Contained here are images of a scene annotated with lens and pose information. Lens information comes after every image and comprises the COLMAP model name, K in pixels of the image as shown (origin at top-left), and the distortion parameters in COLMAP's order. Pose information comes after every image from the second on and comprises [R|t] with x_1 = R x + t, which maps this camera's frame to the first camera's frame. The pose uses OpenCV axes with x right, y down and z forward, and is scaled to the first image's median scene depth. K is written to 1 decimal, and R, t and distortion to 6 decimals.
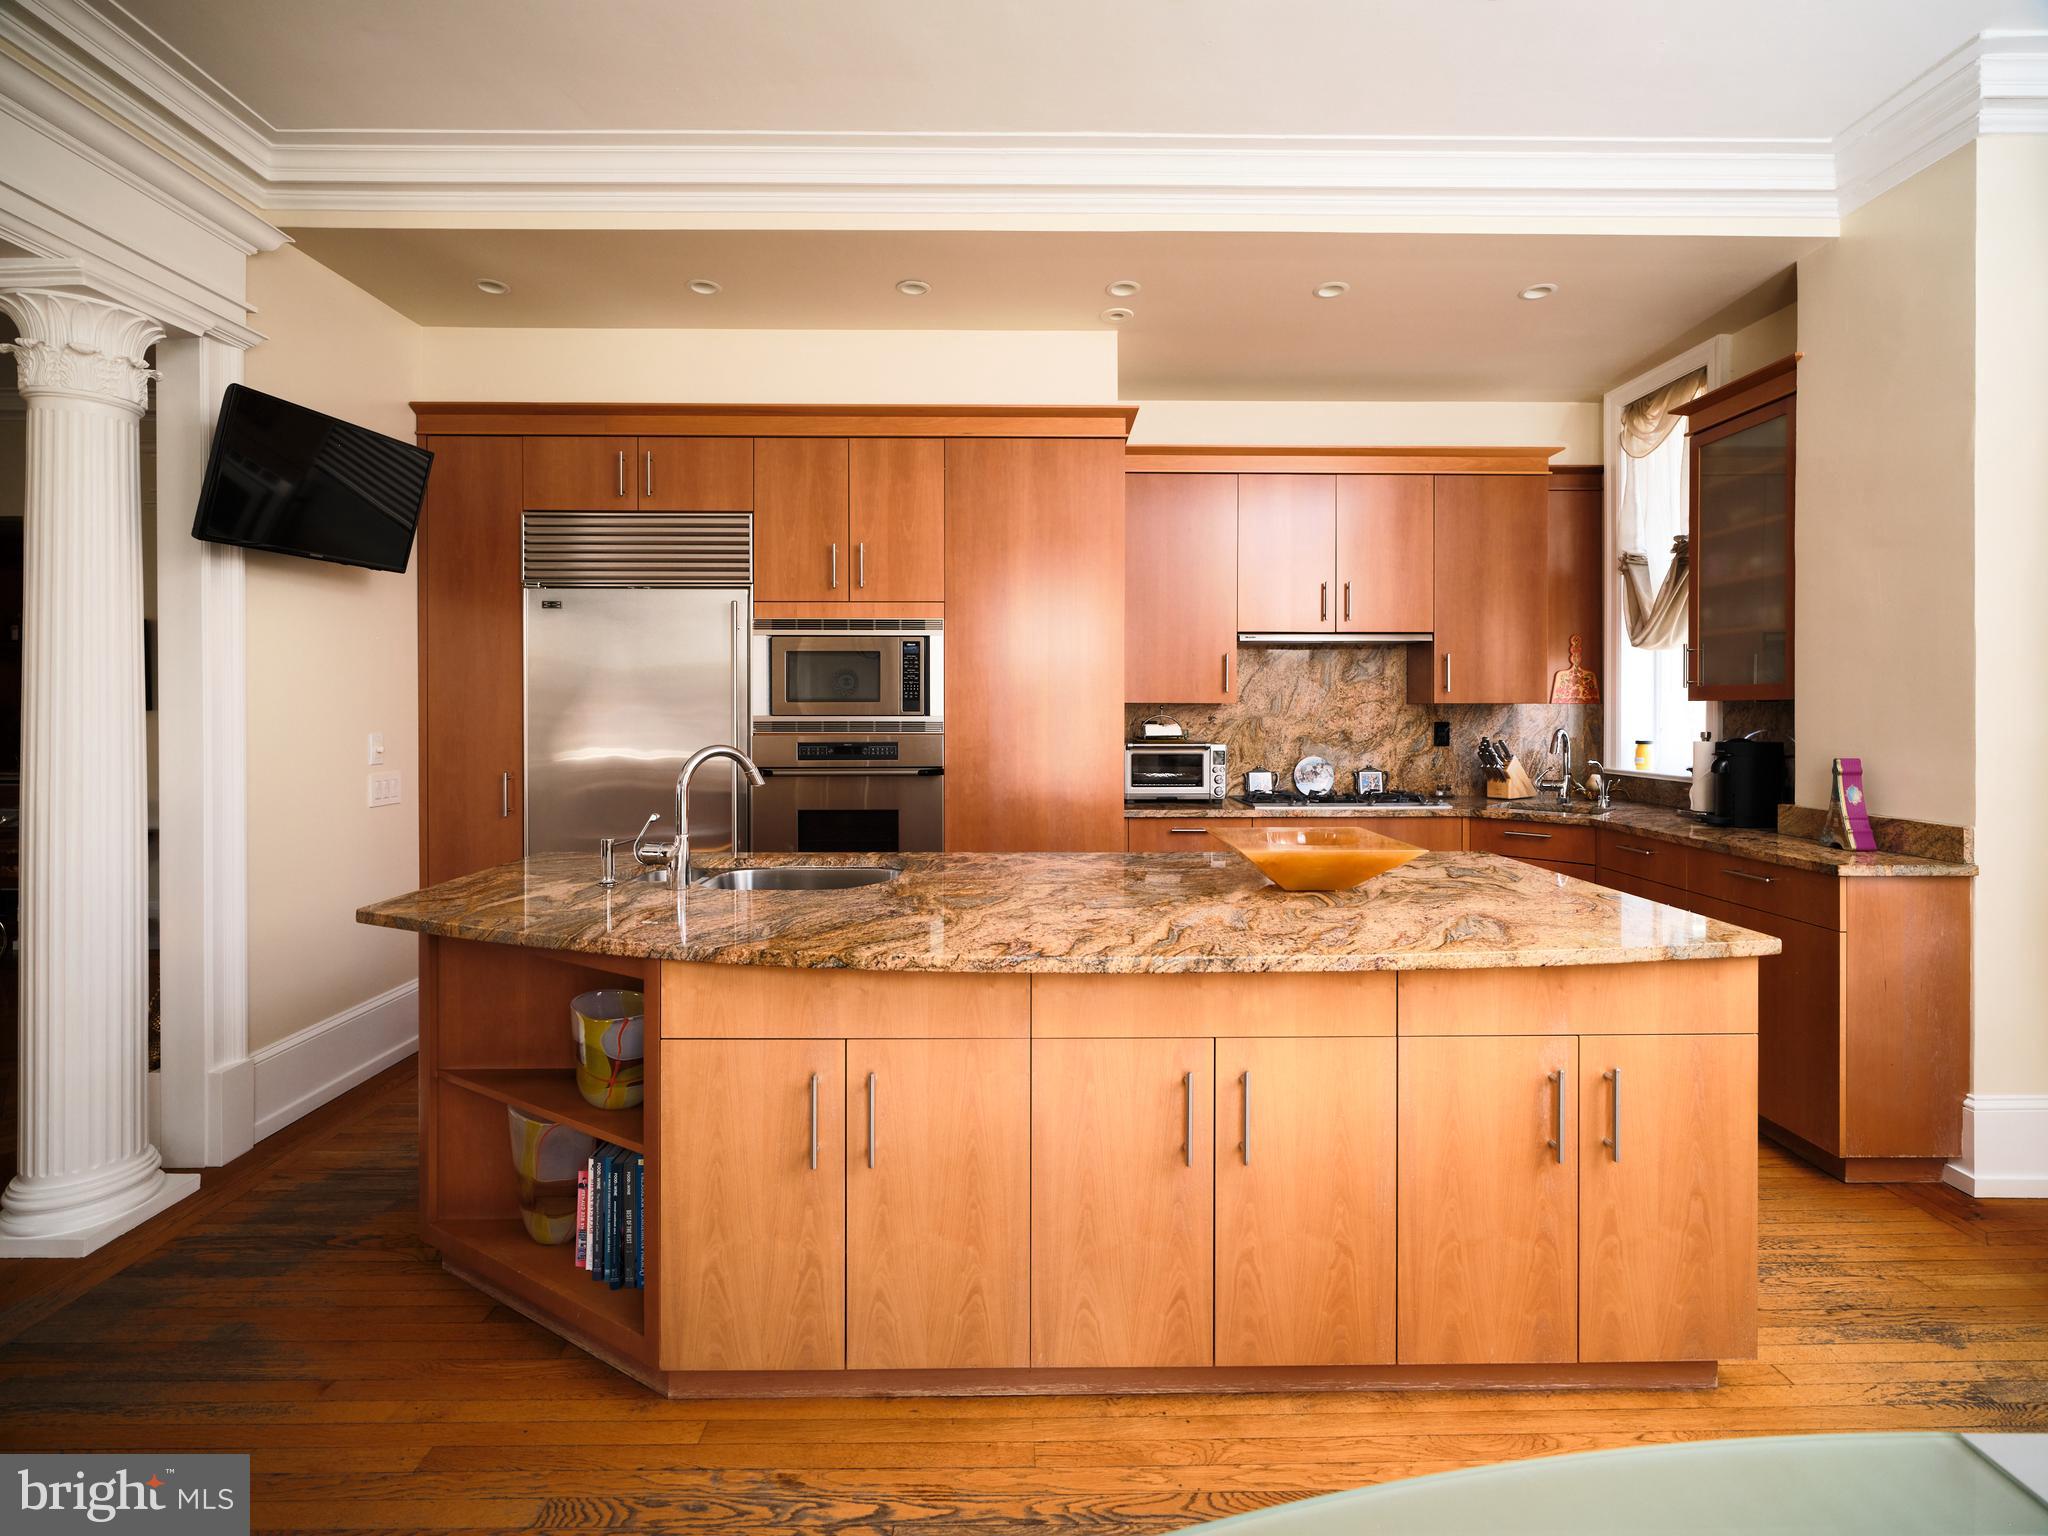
lens RADIAL K [[944.4, 0, 1030.3], [0, 944.4, 705.5], [0, 0, 1]] dist [-0.008148, -0.000074]
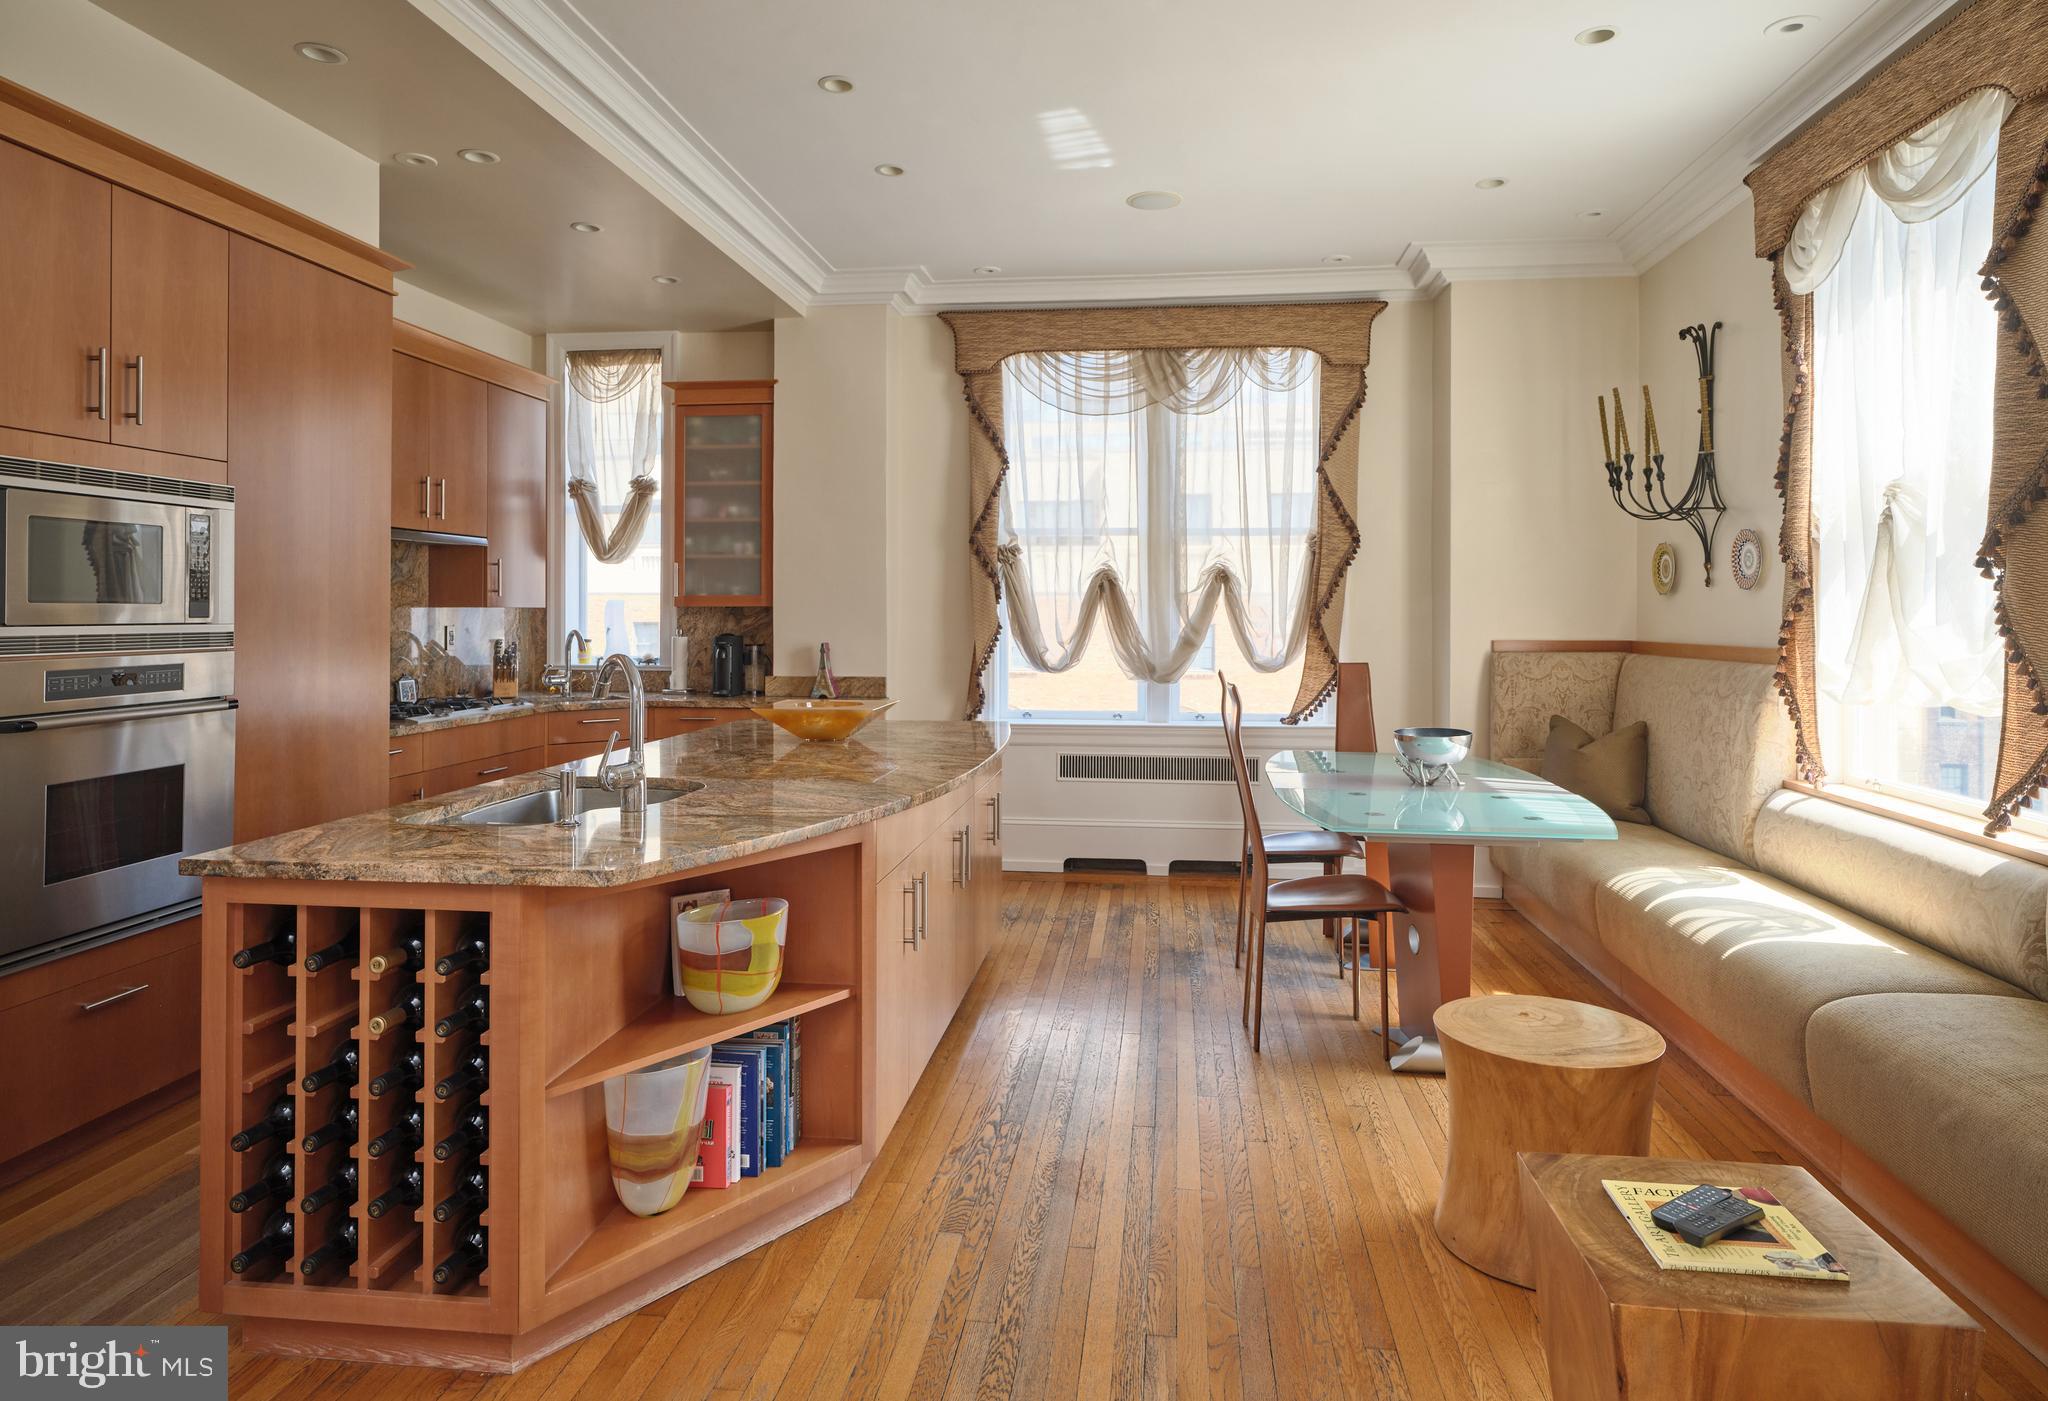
lens RADIAL K [[1205.8, 0, 1027.8], [0, 1205.8, 605.4], [0, 0, 1]] dist [-0.003717, 0.000605]
pose [[0.141635, 0.003805, 0.989912, -0.910558], [-0.006308, 0.999976, -0.002941, -0.003867], [-0.989899, -0.005828, 0.141655, 0.277052]]
